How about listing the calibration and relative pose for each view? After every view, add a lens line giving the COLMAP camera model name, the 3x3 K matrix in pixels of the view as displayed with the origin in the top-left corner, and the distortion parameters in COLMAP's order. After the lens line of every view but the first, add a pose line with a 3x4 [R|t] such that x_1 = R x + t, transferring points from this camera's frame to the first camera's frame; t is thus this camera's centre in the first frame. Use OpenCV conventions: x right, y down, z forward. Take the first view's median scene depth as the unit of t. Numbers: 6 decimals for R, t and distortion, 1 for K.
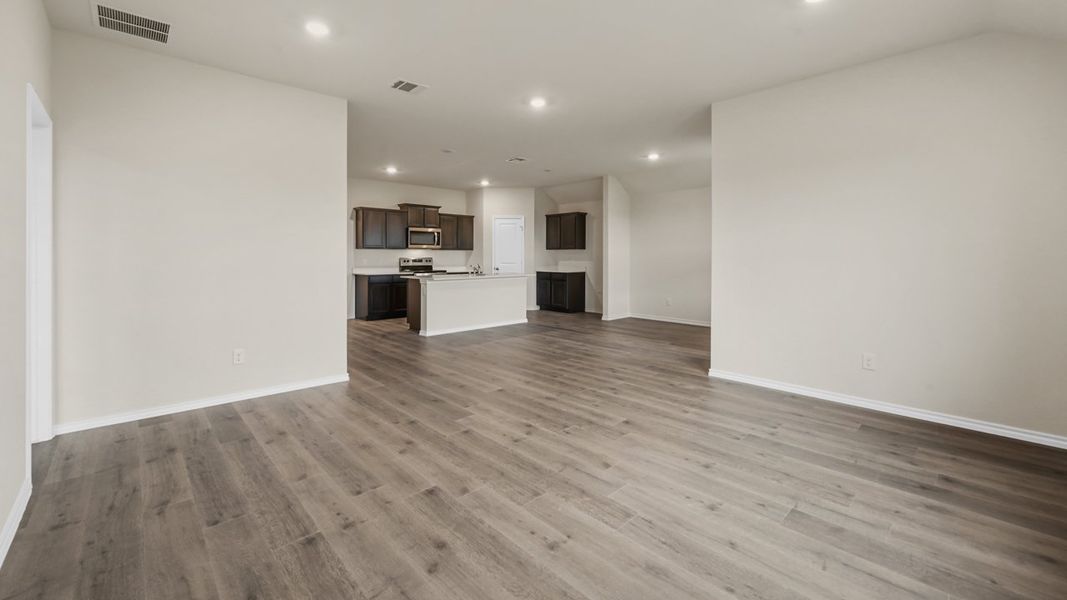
lens RADIAL K [[434.4, 0, 535.5], [0, 434.4, 299.5], [0, 0, 1]] dist [-0.002891, 0.000082]
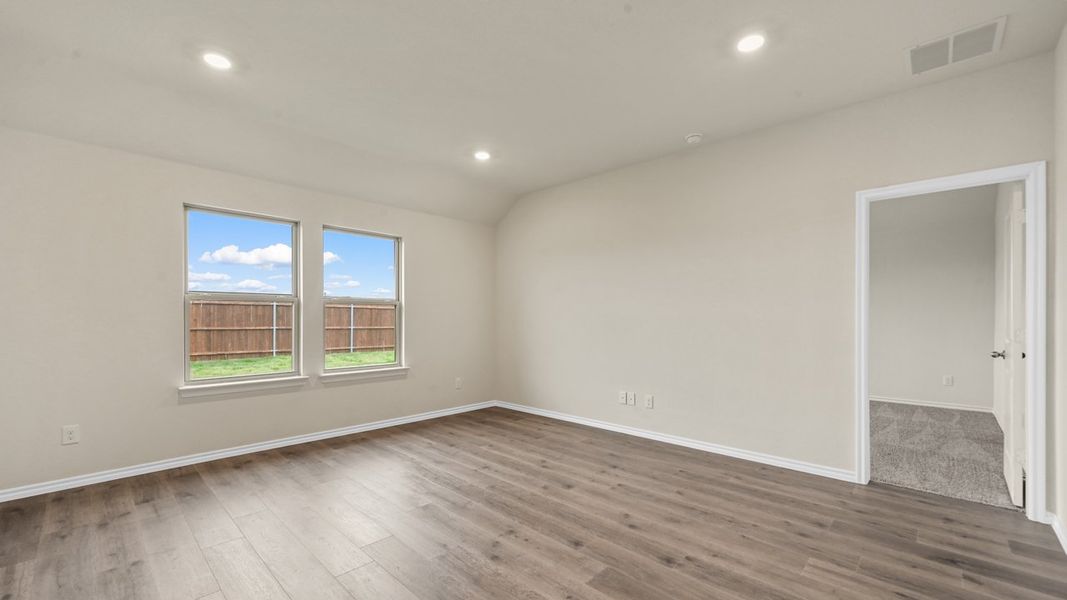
lens RADIAL K [[434.4, 0, 540.2], [0, 434.4, 303.4], [0, 0, 1]] dist [-0.002891, 0.000082]
pose [[-0.997748, -0.003797, -0.066971, -0.027180], [-0.008124, 0.997888, 0.064454, -0.111106], [0.066585, 0.064853, -0.995671, 1.148605]]
